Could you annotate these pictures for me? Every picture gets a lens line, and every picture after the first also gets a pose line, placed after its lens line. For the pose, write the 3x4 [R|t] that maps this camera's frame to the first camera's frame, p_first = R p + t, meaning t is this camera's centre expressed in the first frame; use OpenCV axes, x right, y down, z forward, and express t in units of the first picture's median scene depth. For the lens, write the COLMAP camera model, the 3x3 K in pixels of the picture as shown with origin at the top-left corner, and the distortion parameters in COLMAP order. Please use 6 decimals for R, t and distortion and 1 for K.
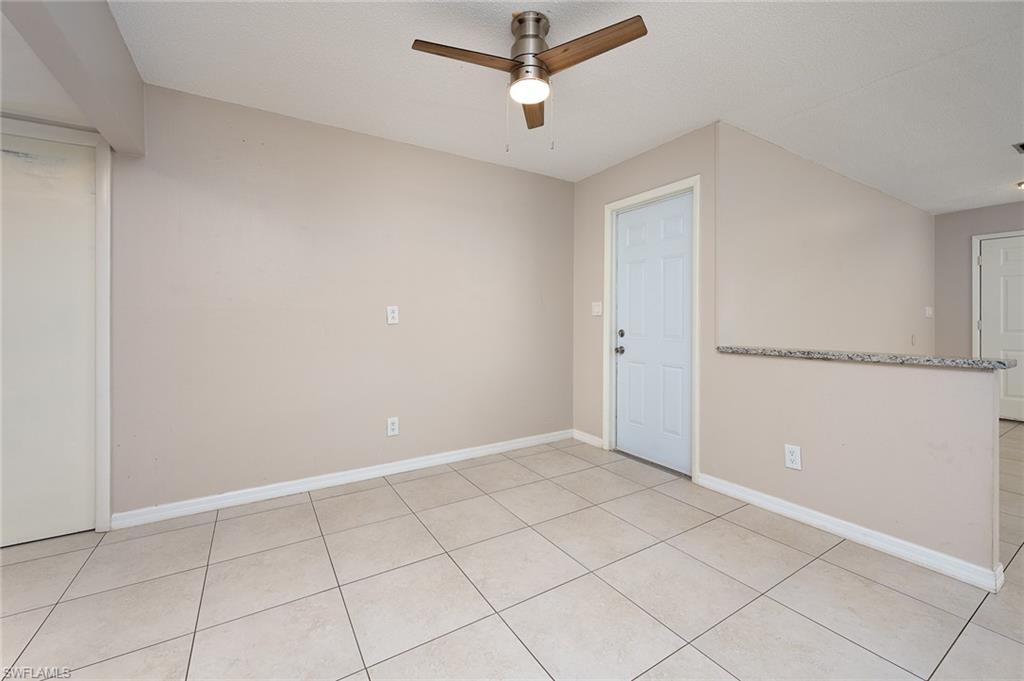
lens RADIAL K [[415.2, 0, 510.6], [0, 415.2, 318.1], [0, 0, 1]] dist [0.001290, -0.000599]
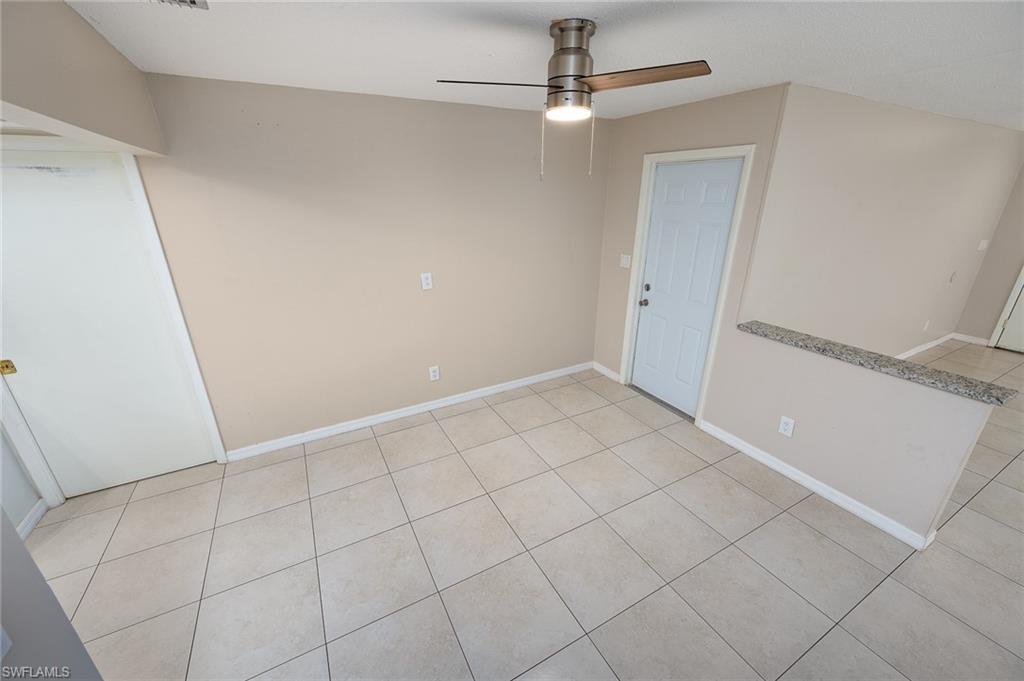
lens RADIAL K [[405.7, 0, 510.7], [0, 405.7, 345.3], [0, 0, 1]] dist [0.000608, -0.000204]
pose [[0.998331, 0.012291, -0.056437, -0.013427], [0.008801, 0.933316, 0.358949, -0.242002], [0.057085, -0.358847, 0.931649, 0.000104]]
